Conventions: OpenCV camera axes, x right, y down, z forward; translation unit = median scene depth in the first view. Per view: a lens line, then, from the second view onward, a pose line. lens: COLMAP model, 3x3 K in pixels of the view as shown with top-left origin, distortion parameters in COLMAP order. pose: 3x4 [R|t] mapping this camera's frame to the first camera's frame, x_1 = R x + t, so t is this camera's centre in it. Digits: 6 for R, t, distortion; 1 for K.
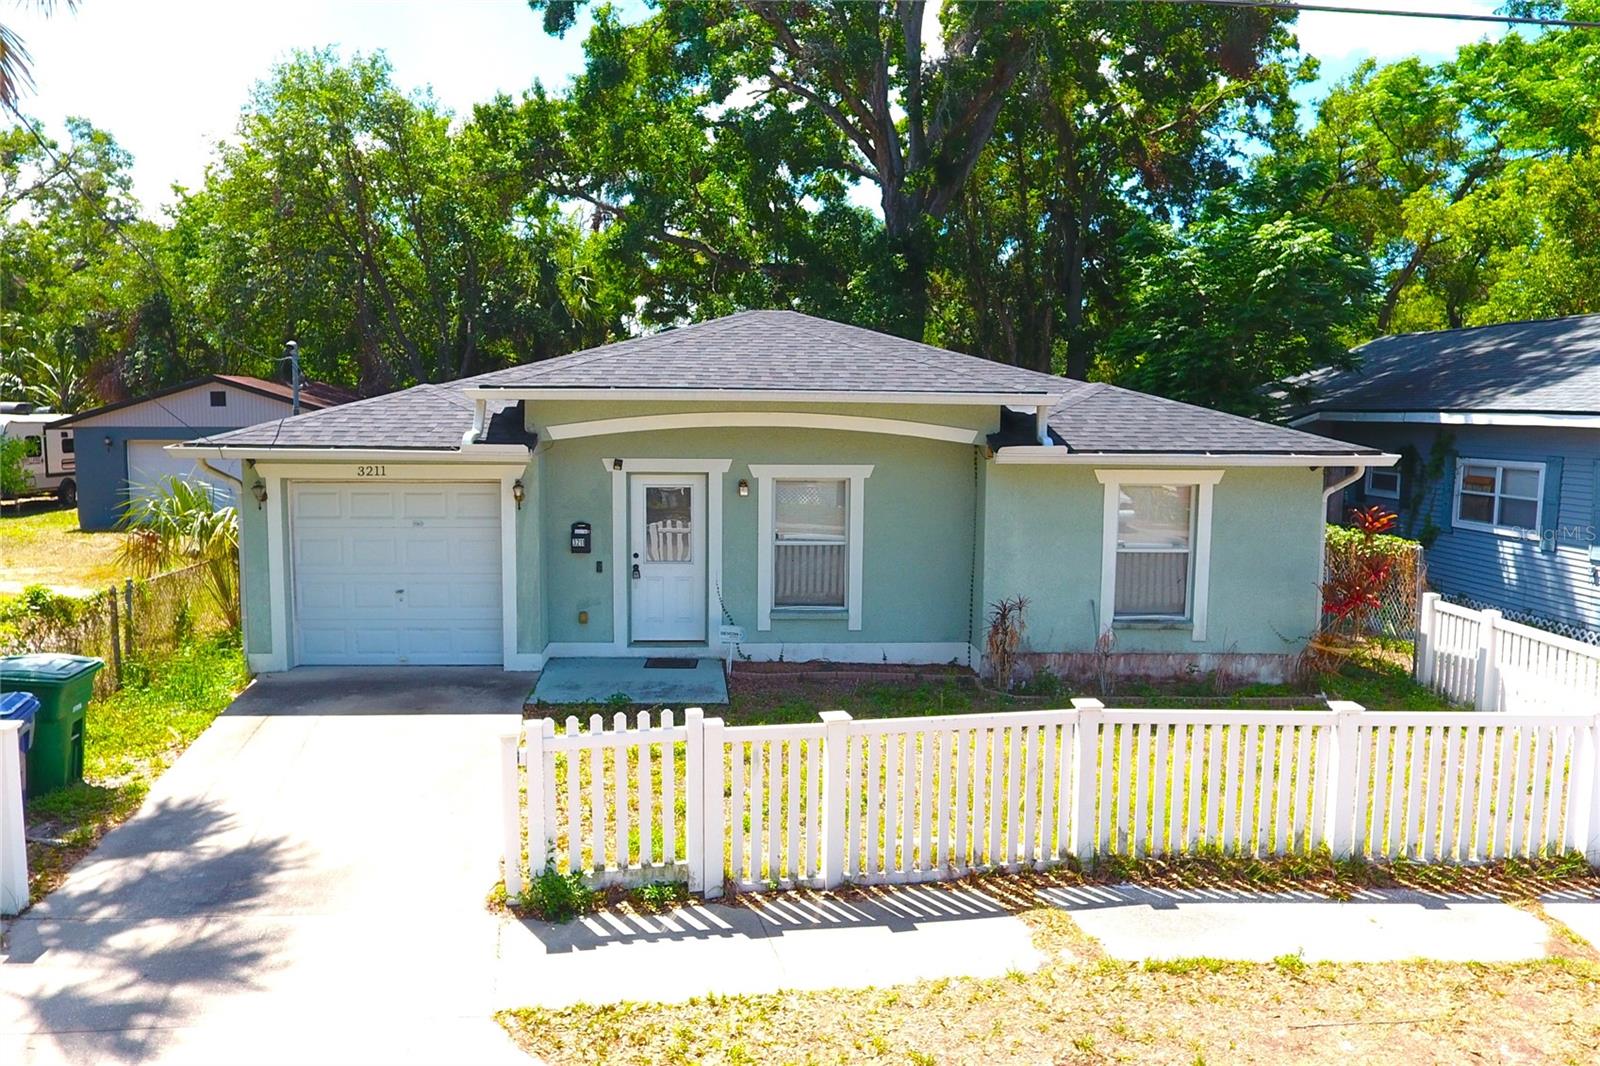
lens RADIAL K [[1114.7, 0, 779.4], [0, 1114.7, 530.4], [0, 0, 1]] dist [-0.008695, 0.002074]
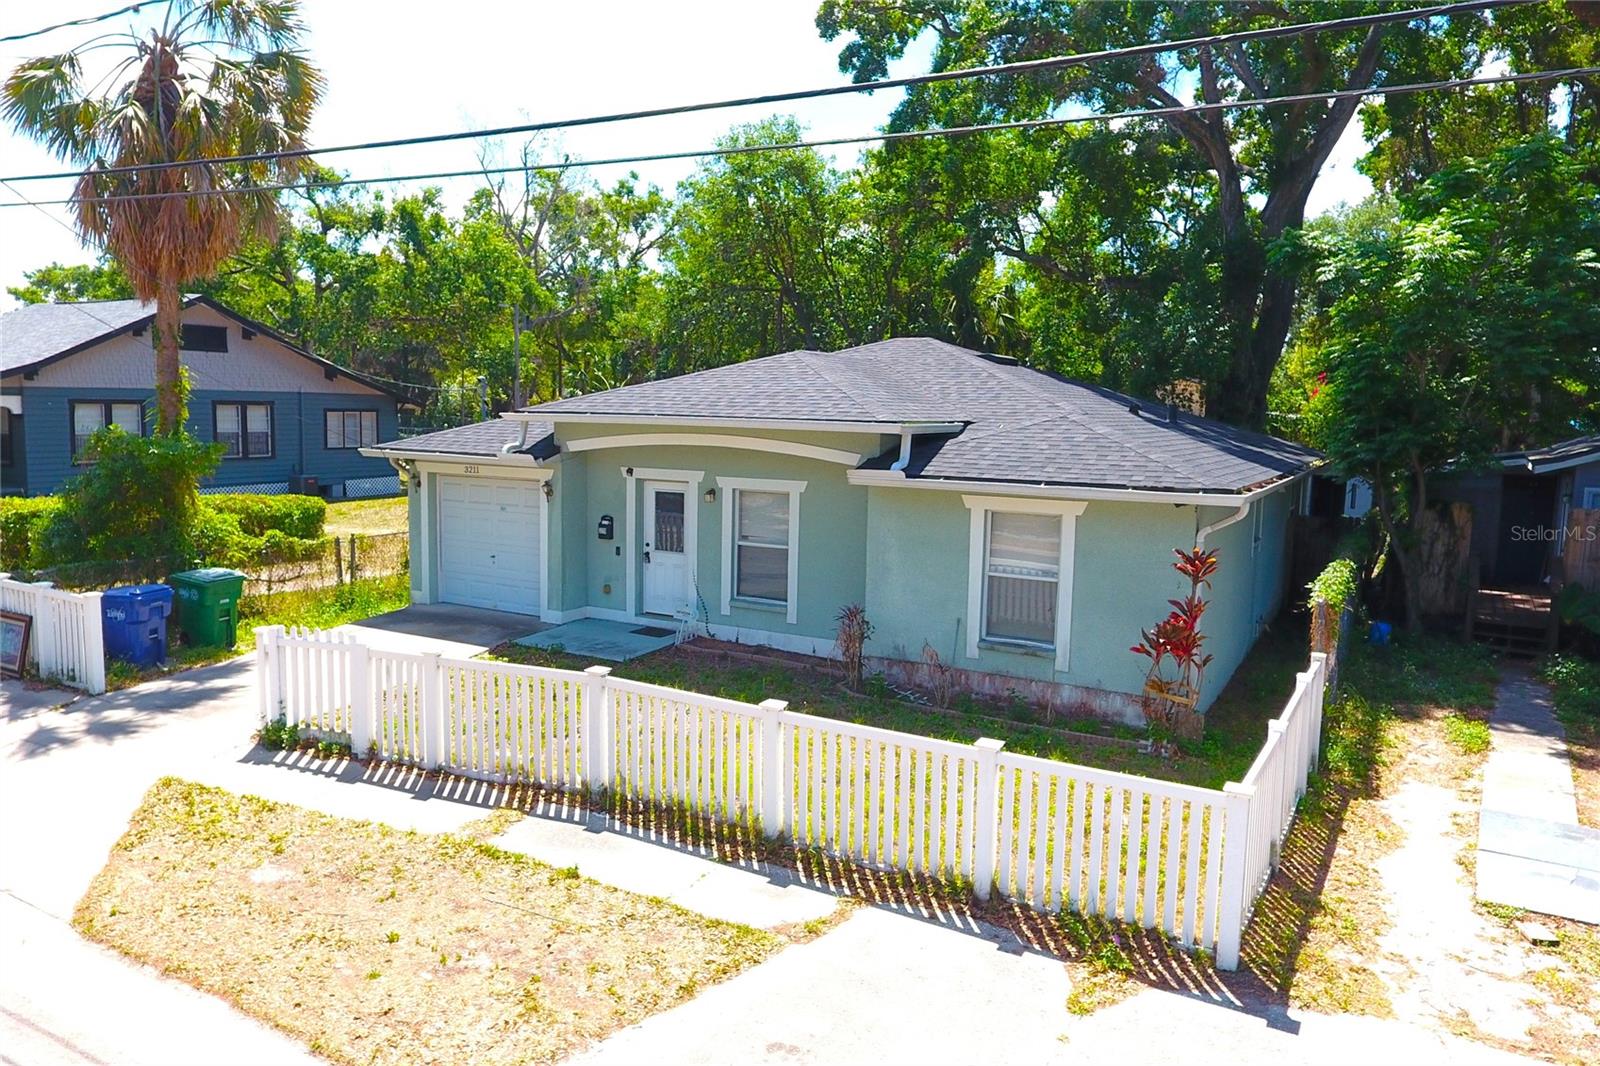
lens RADIAL K [[1114.7, 0, 770.1], [0, 1114.7, 530.1], [0, 0, 1]] dist [-0.008695, 0.002074]
pose [[0.840135, 0.068368, -0.538051, 0.703623], [-0.071670, 0.997318, 0.014818, -0.023983], [0.537622, 0.026113, 0.842782, 0.011849]]
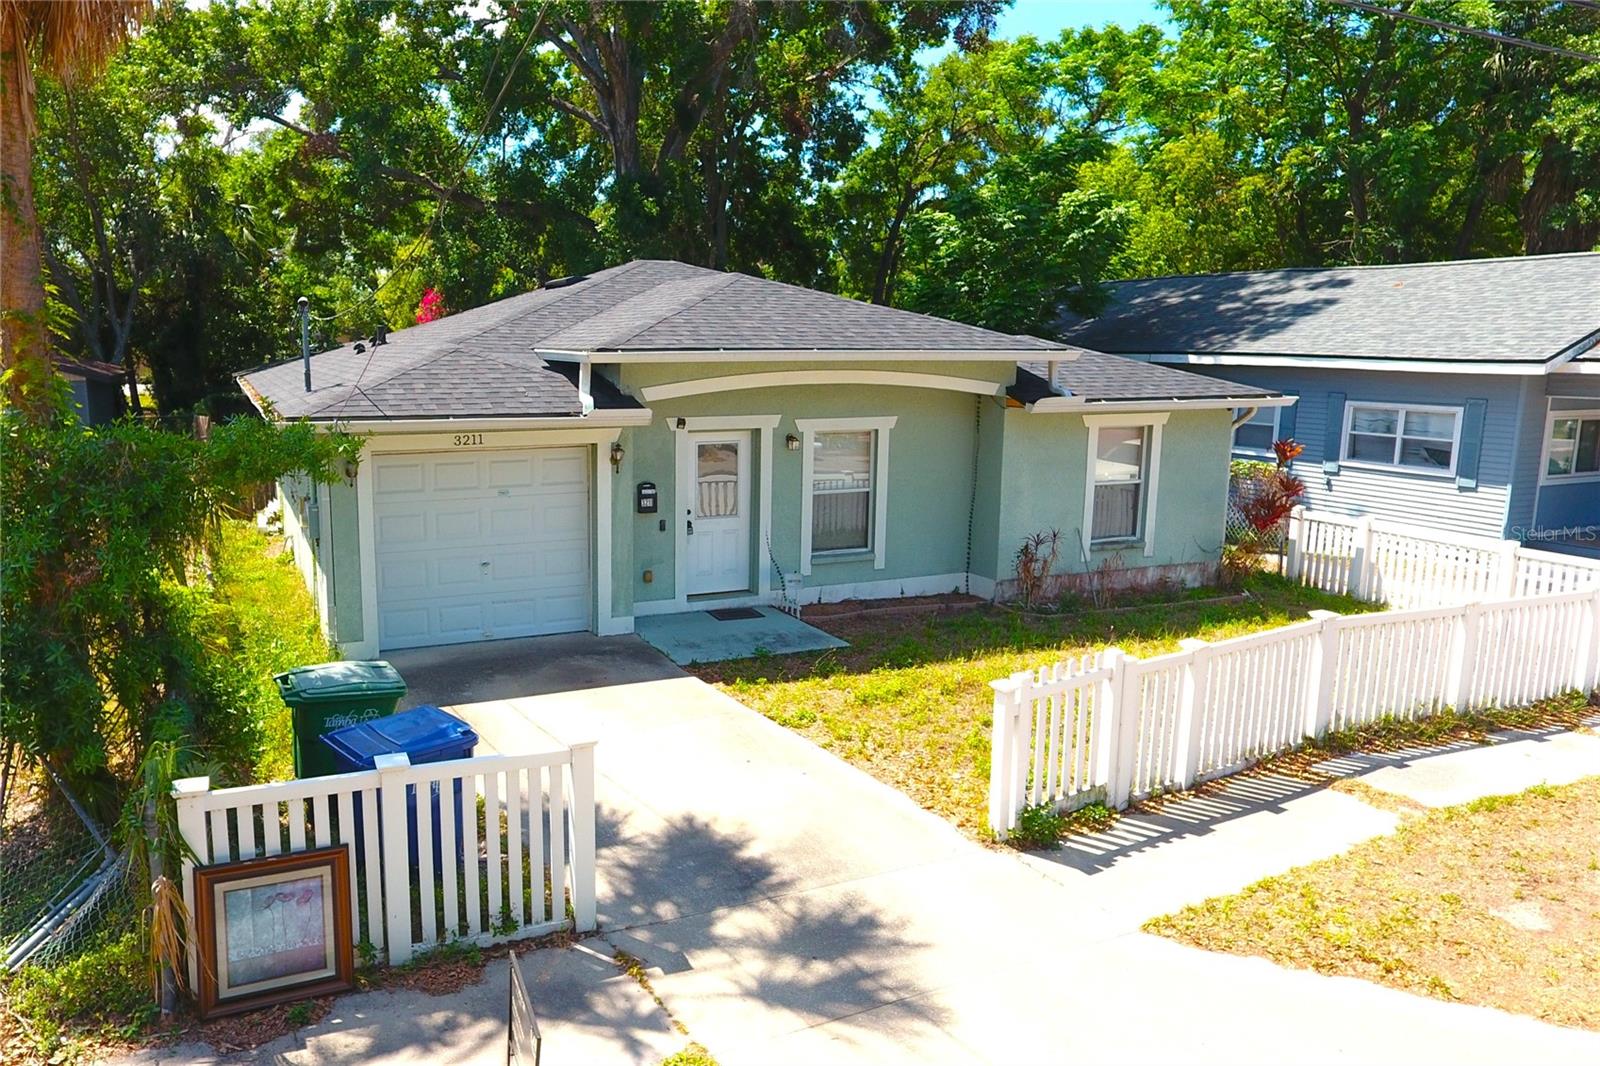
lens RADIAL K [[1114.7, 0, 660.7], [0, 1114.7, 520.8], [0, 0, 1]] dist [-0.008695, 0.002074]
pose [[0.944520, -0.060336, 0.322864, -0.510029], [0.042714, 0.997199, 0.061397, -0.035092], [-0.325664, -0.044199, 0.944452, 0.048114]]
